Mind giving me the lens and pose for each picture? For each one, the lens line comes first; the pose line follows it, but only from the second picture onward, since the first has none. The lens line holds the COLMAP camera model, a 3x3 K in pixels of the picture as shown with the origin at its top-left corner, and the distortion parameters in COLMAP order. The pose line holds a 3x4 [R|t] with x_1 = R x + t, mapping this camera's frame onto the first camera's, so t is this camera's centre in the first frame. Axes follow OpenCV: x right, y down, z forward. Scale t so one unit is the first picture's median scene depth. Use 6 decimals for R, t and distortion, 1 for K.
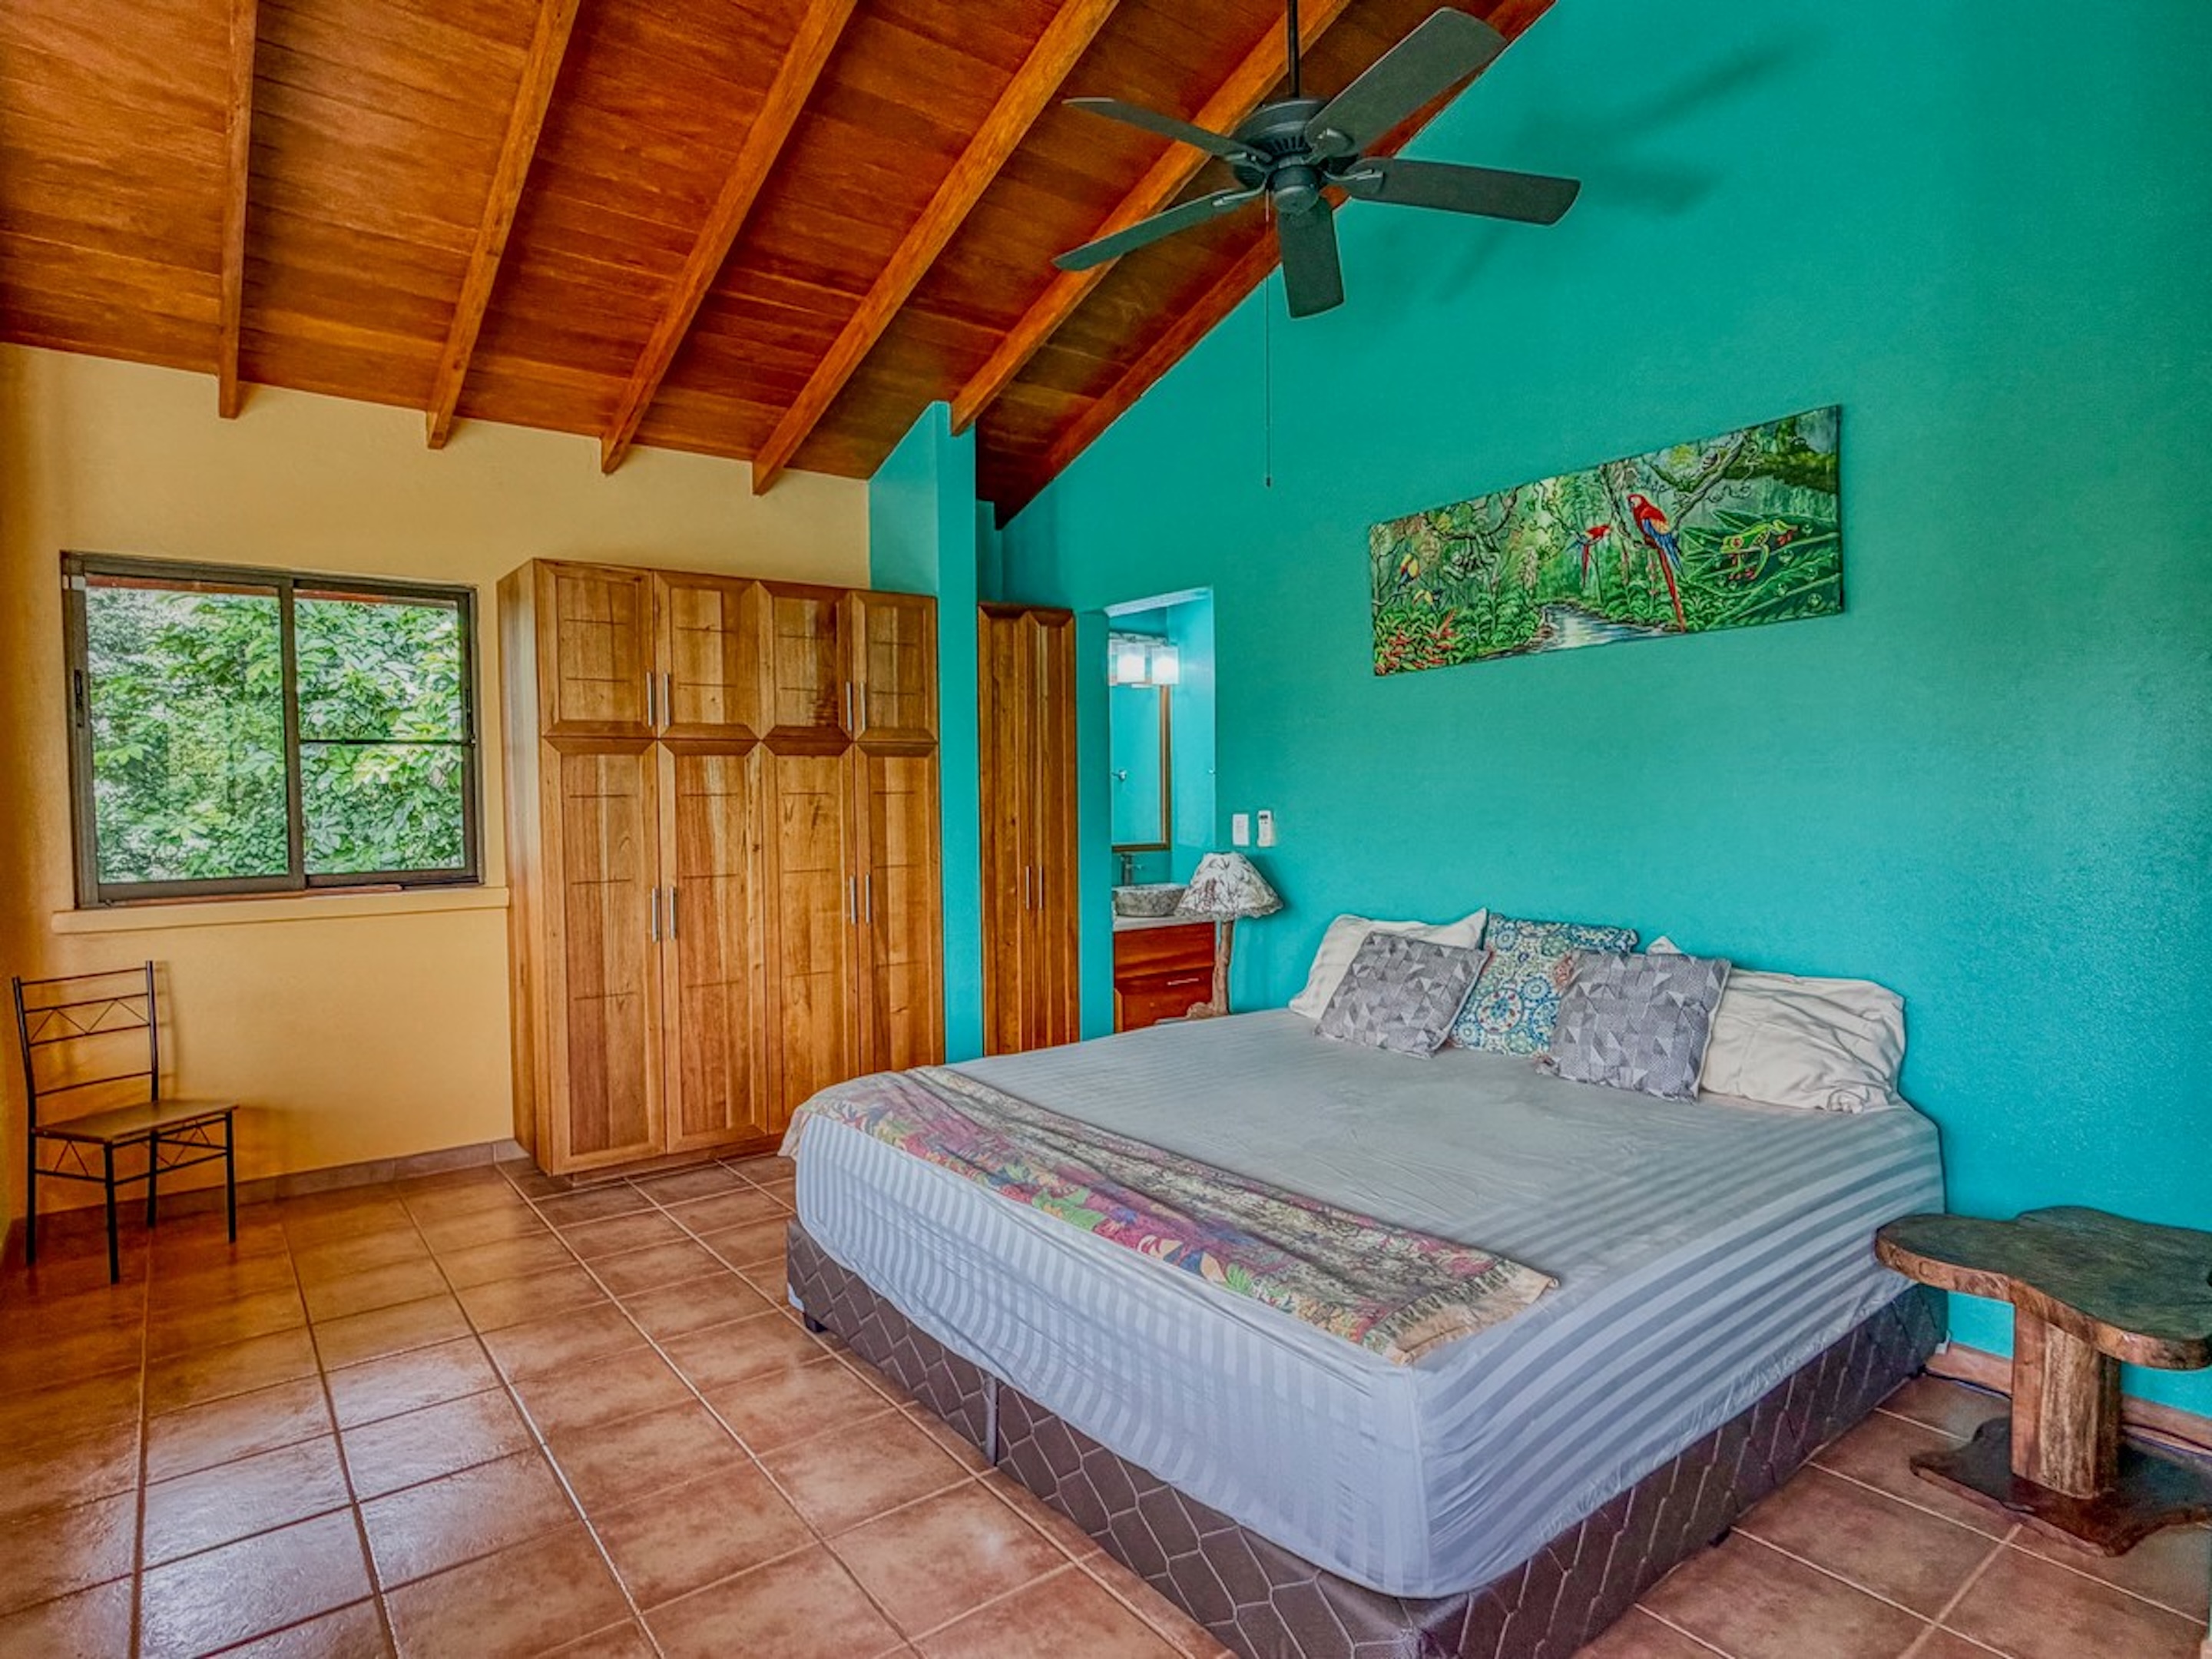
lens RADIAL K [[1251.8, 0, 1096.8], [0, 1251.8, 824.7], [0, 0, 1]] dist [0.026769, -0.001366]
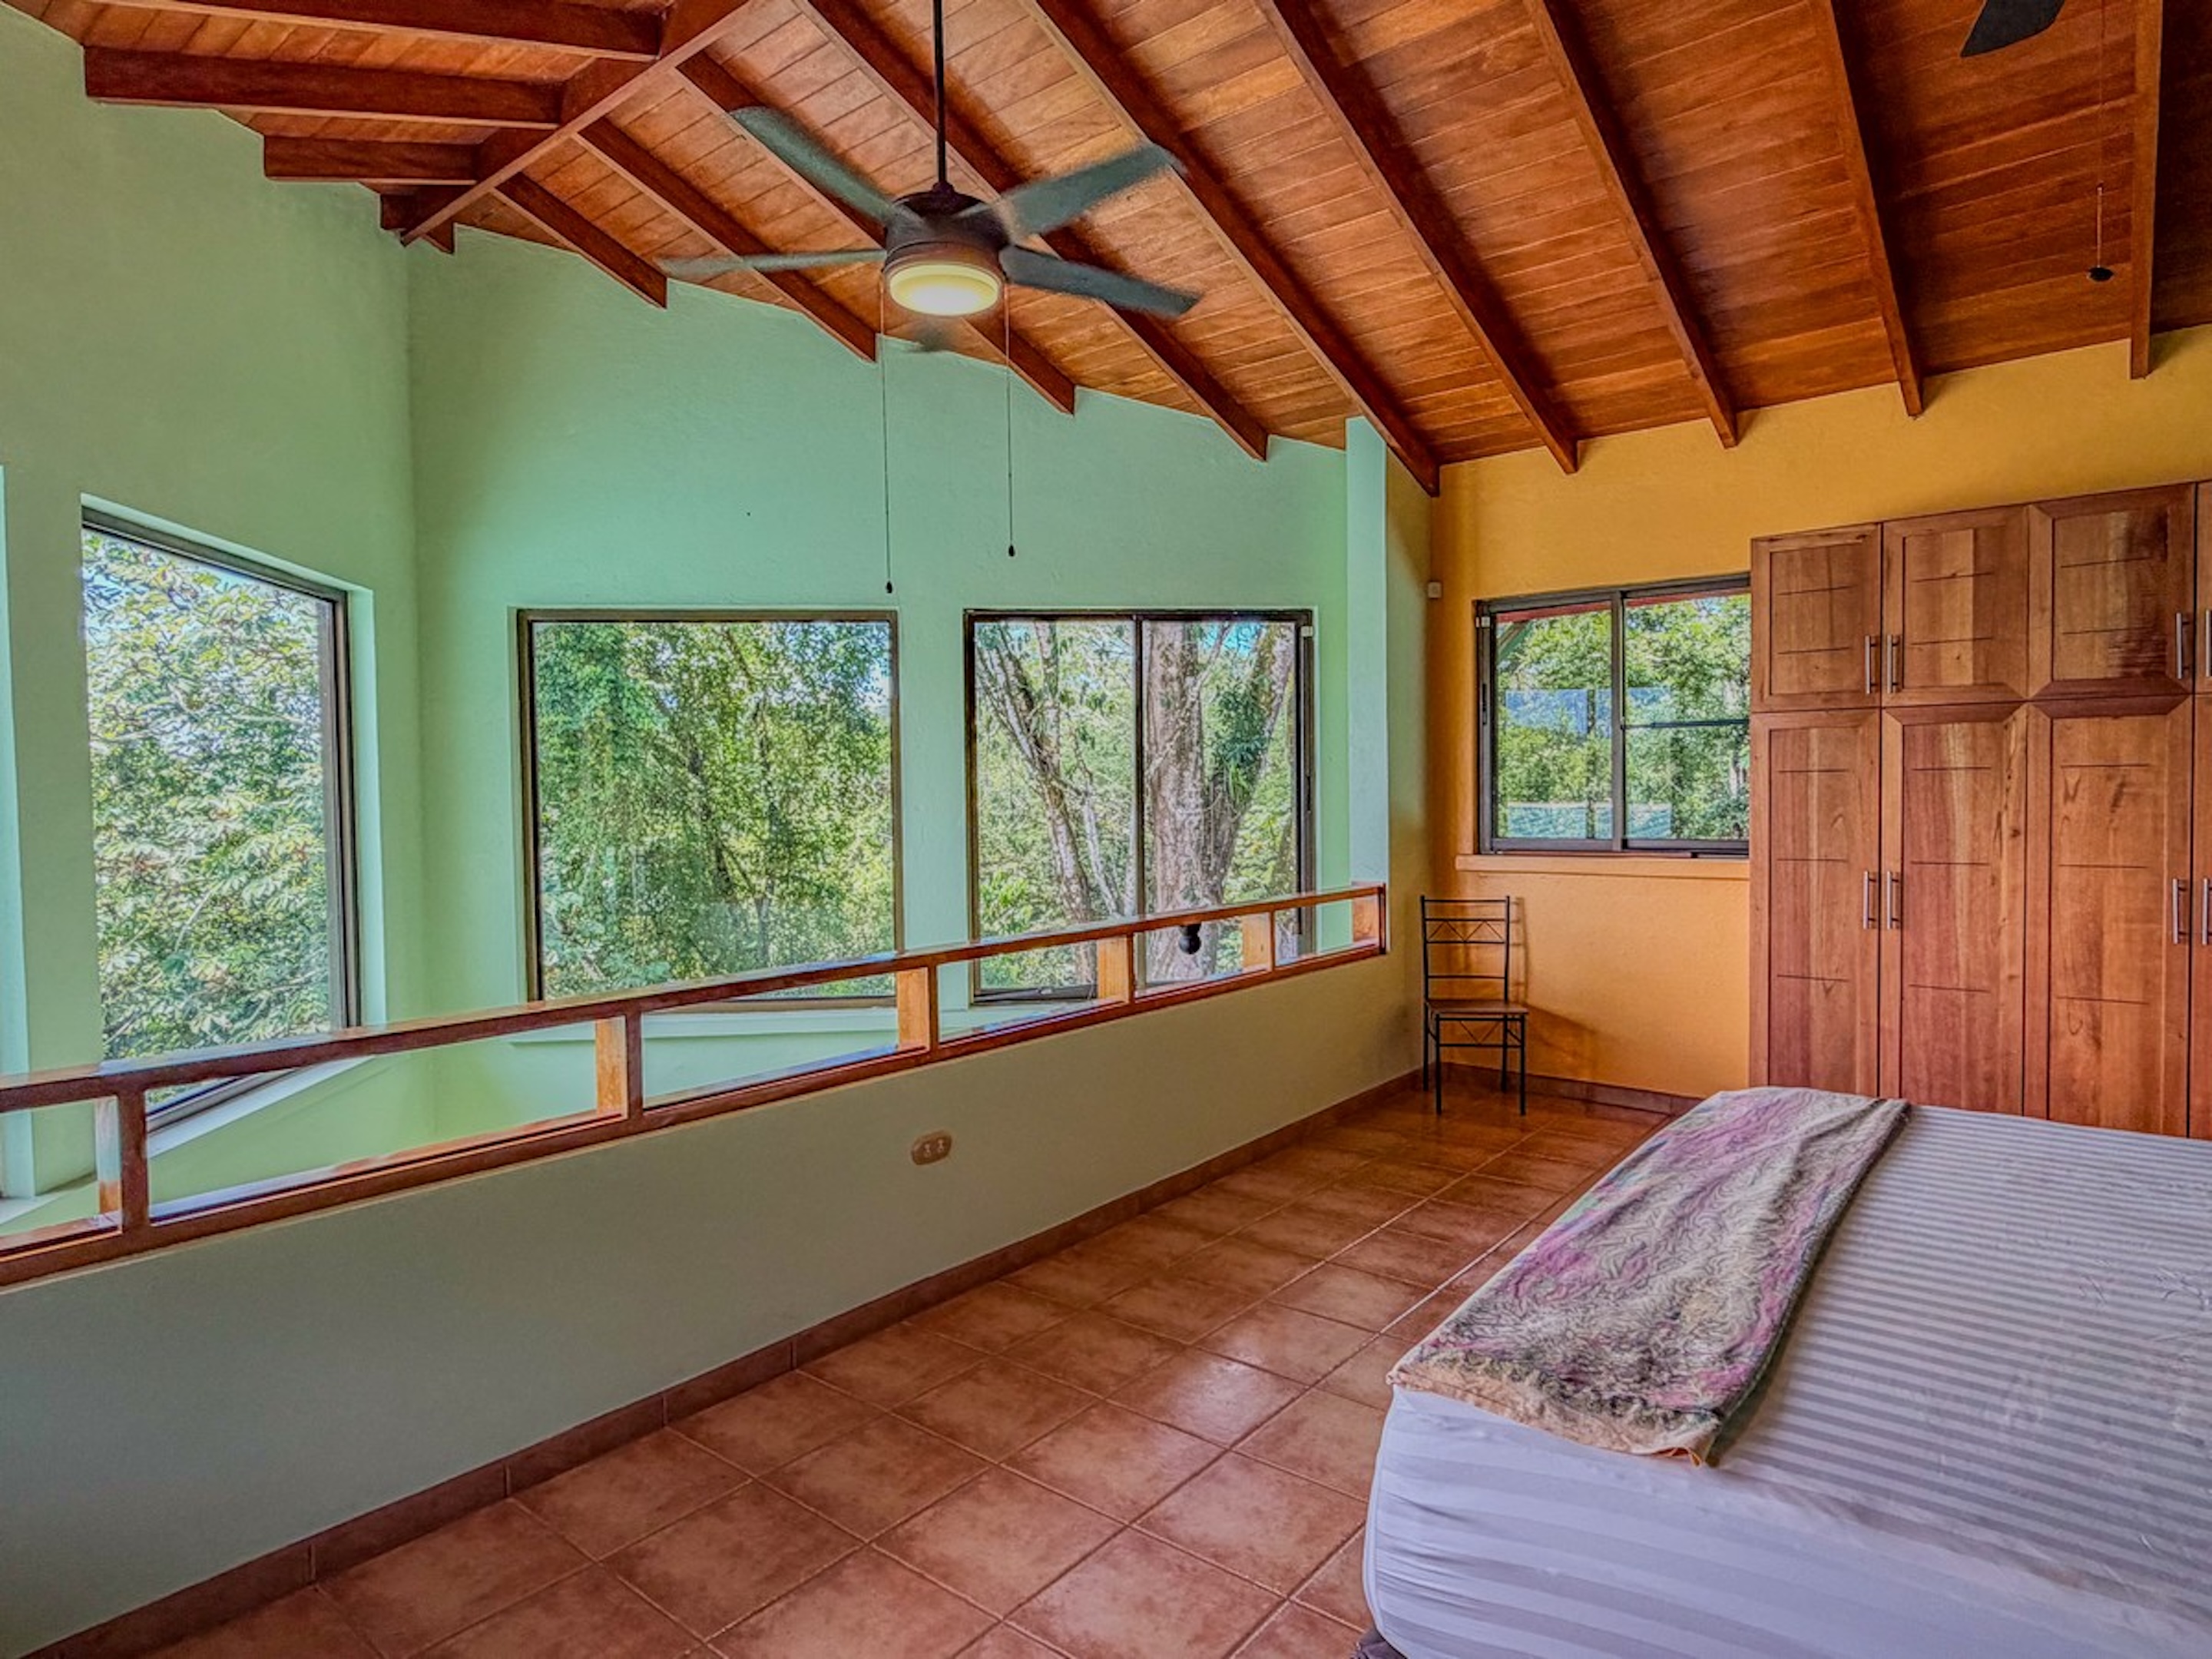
lens RADIAL K [[1251.8, 0, 1097.8], [0, 1251.8, 830.5], [0, 0, 1]] dist [0.026769, -0.001366]
pose [[0.253249, 0.037150, -0.966687, 0.381459], [-0.024857, 0.999182, 0.031887, 0.005380], [0.967082, 0.015953, 0.253966, 0.210121]]
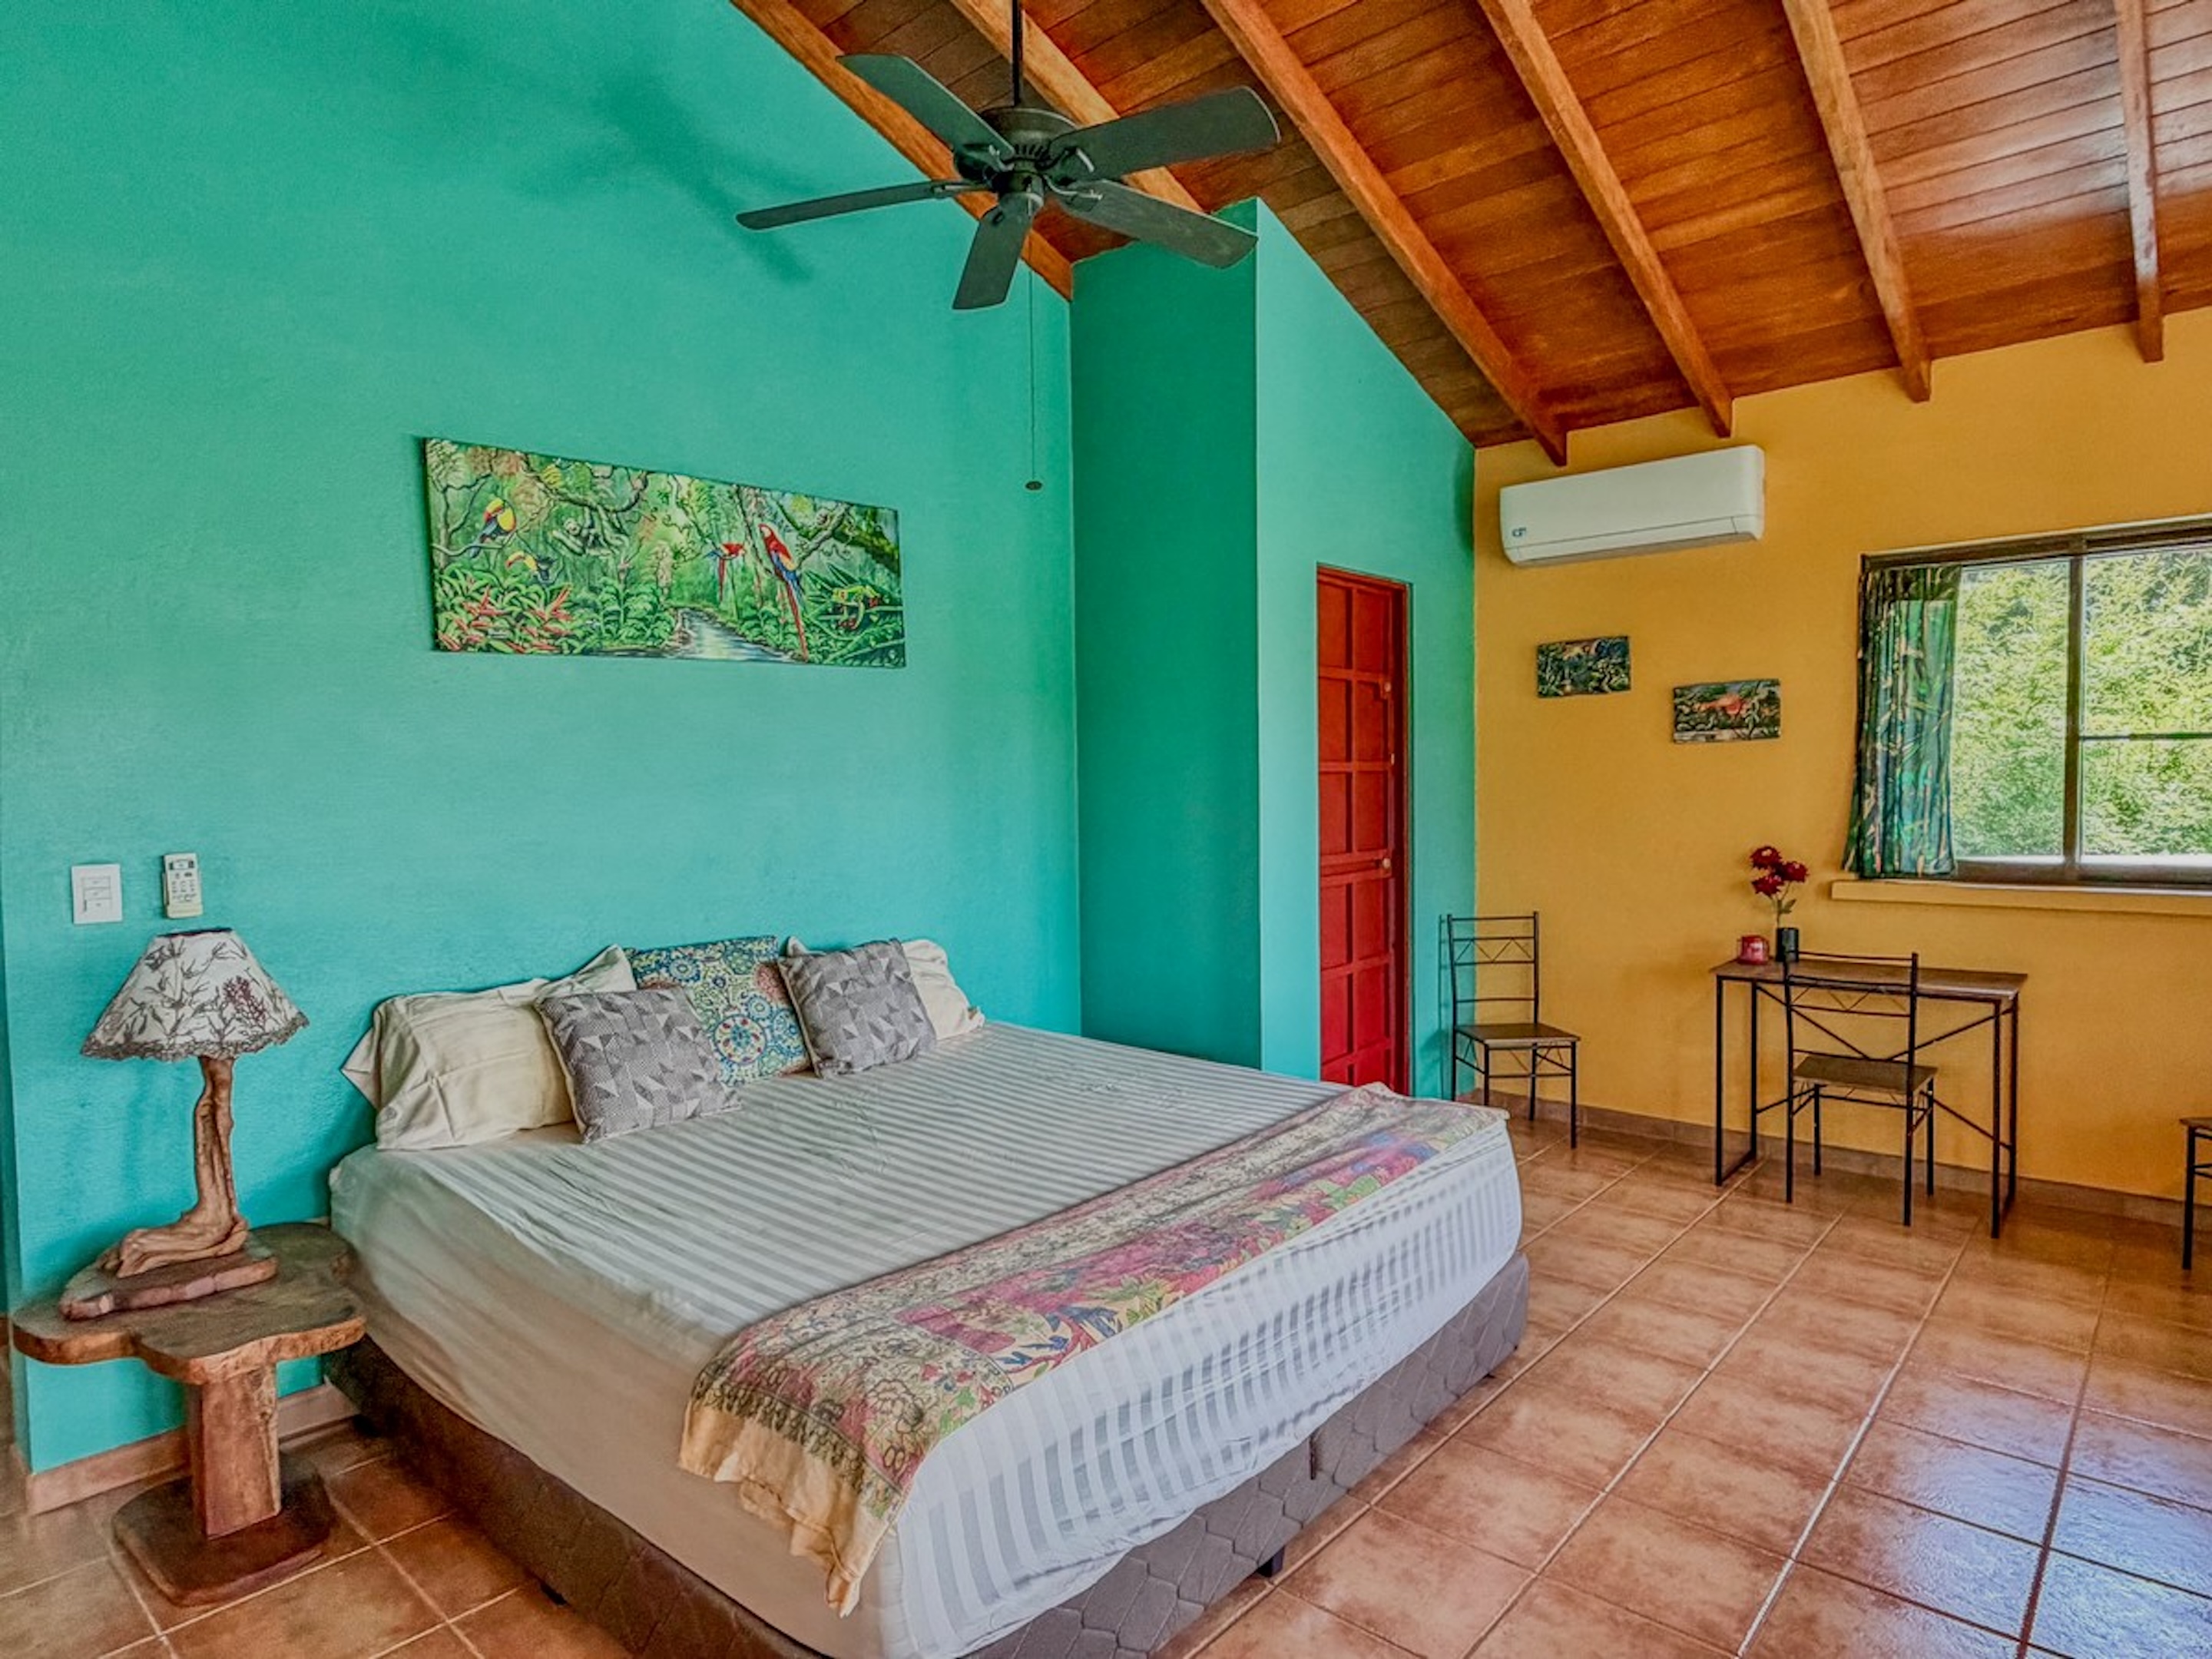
lens RADIAL K [[1272.9, 0, 1112.6], [0, 1272.9, 832.9], [0, 0, 1]] dist [0.000636, 0.000283]
pose [[-0.207363, -0.025967, 0.977919, -0.686991], [0.050120, 0.998053, 0.037130, -0.028552], [-0.976979, 0.056712, -0.205658, 0.948448]]
